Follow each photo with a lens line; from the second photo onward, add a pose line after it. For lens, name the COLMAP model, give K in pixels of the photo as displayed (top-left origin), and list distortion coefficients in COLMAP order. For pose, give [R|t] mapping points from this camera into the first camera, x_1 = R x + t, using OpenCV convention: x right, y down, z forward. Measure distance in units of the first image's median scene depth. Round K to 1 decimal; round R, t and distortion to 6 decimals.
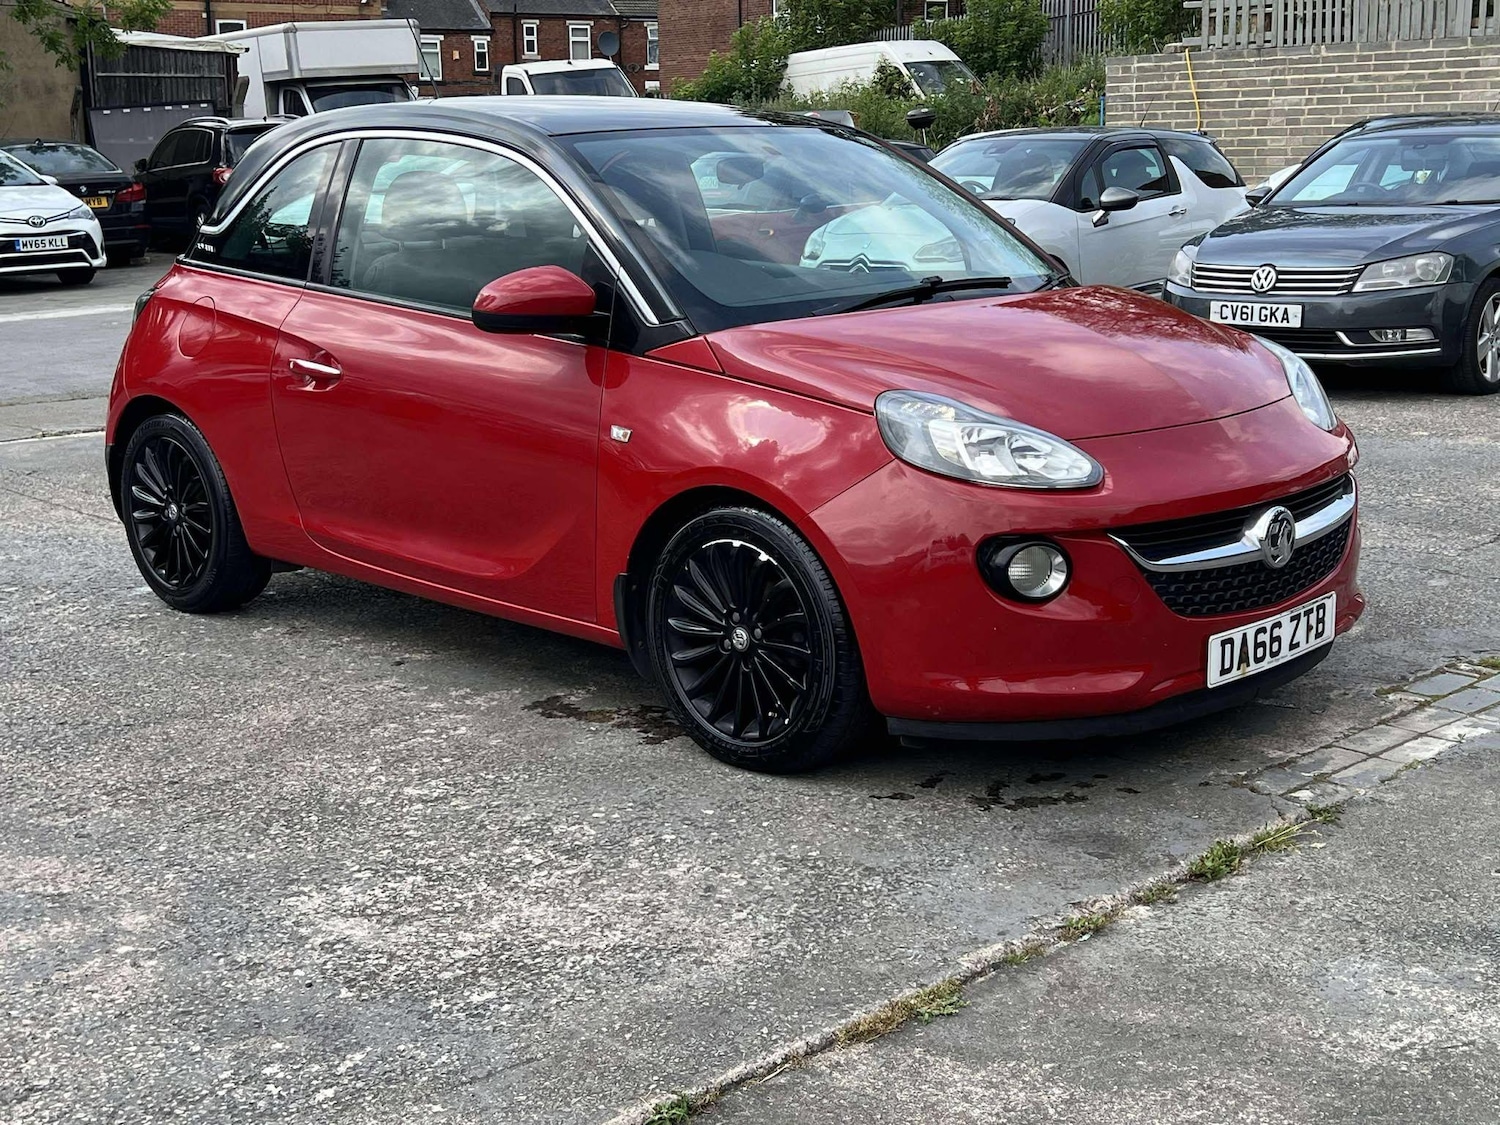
lens RADIAL K [[1965.8, 0, 731.3], [0, 1965.8, 566.9], [0, 0, 1]] dist [0.155555, -0.403808]
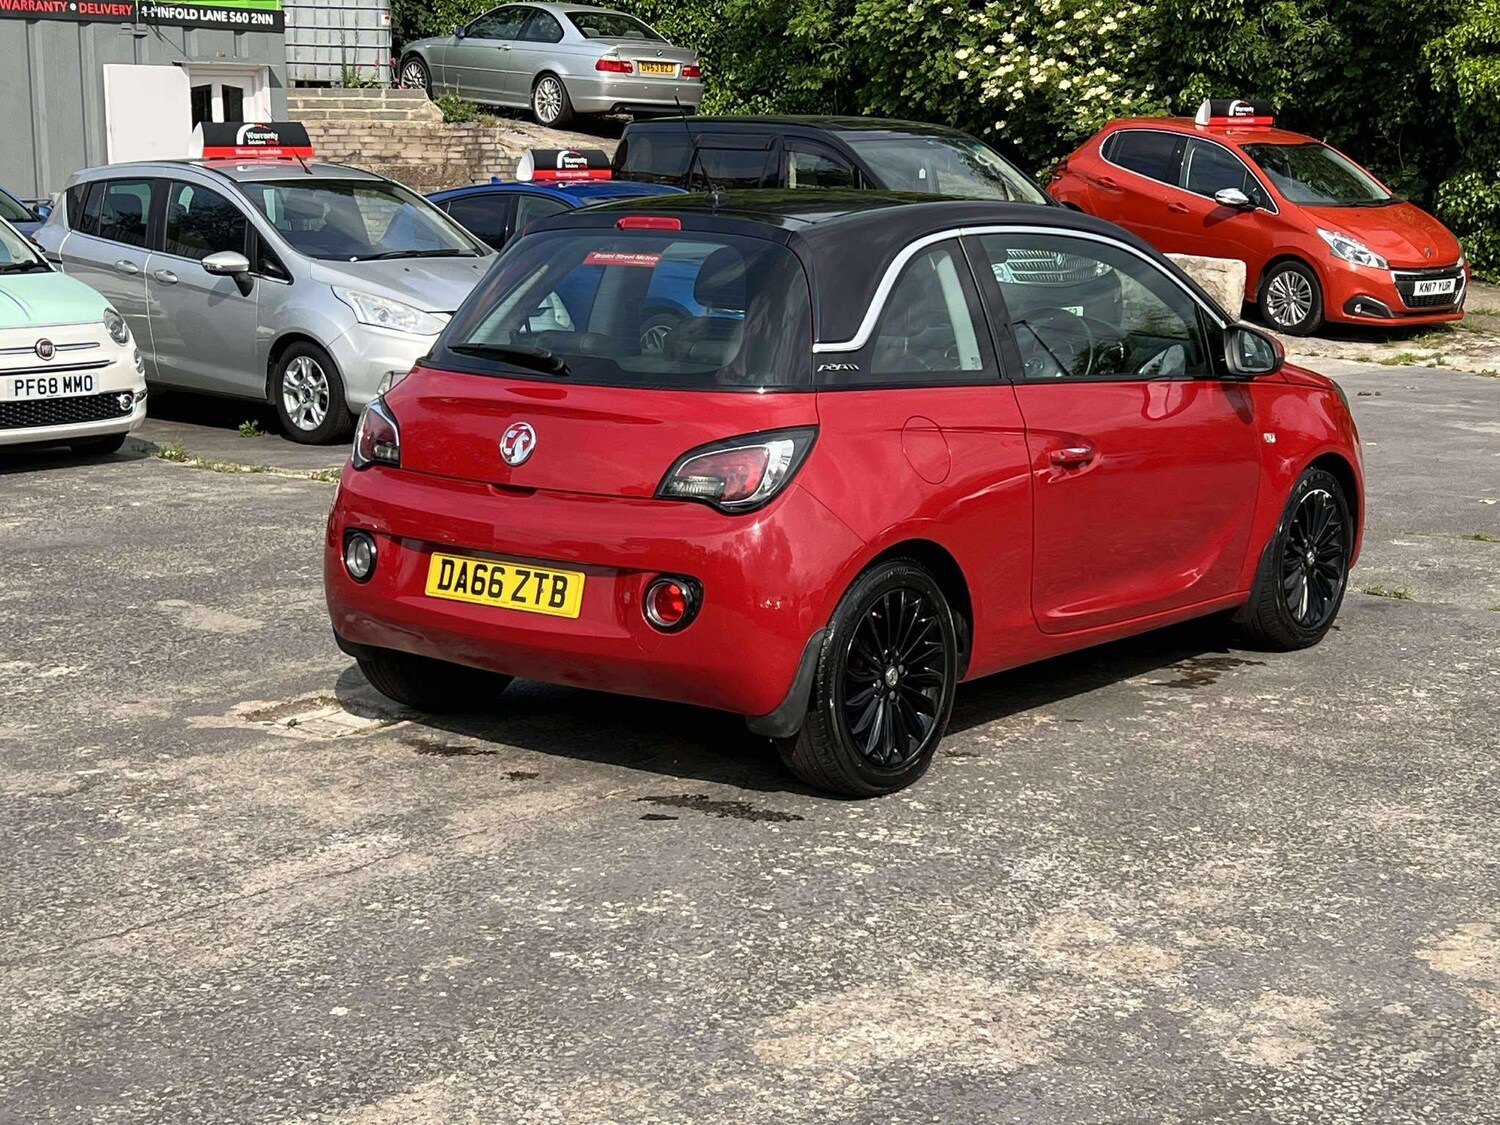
lens RADIAL K [[2495.4, 0, 700.8], [0, 2495.4, 561.8], [0, 0, 1]] dist [0.218054, -0.811242]
pose [[-0.104123, -0.145734, 0.983829, -1.563742], [0.210503, 0.963566, 0.165011, -0.318665], [-0.972032, 0.224281, -0.069652, 1.360814]]
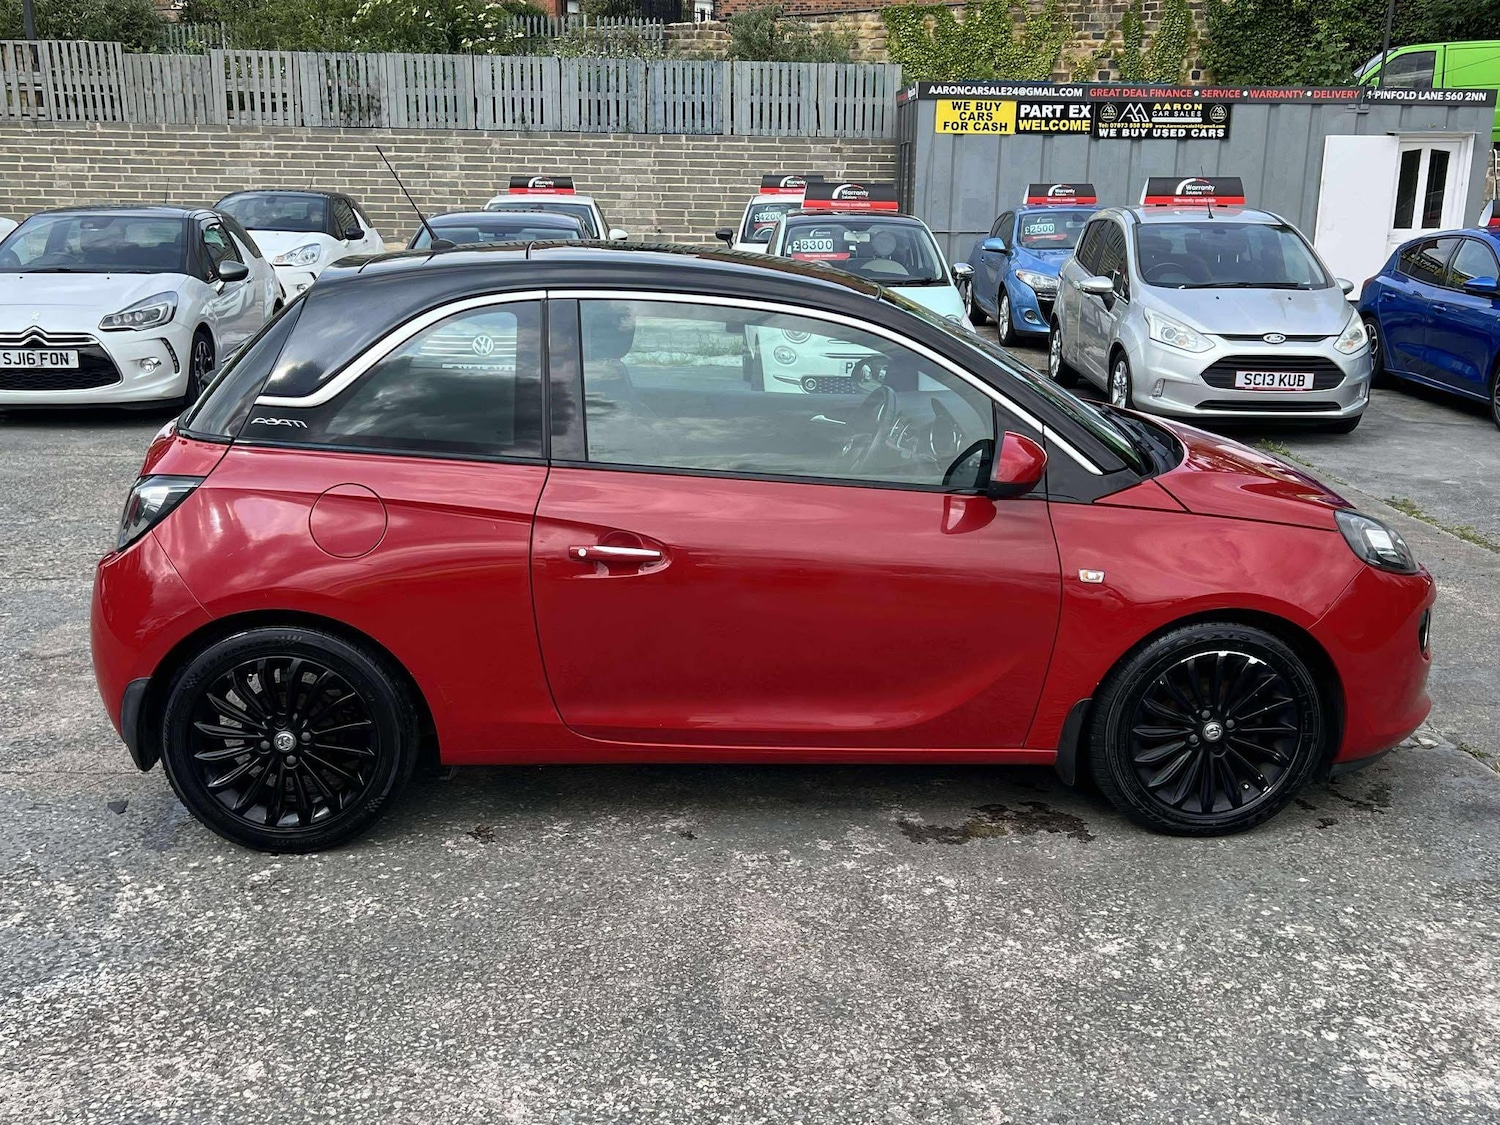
lens RADIAL K [[1483.2, 0, 750.0], [0, 1483.2, 562.5], [0, 0, 1]] dist [0.037340, -0.019201]
pose [[0.662242, -0.159538, 0.732108, -0.710683], [0.131835, 0.986636, 0.095750, -0.161472], [-0.737601, 0.033108, 0.674425, 0.513676]]
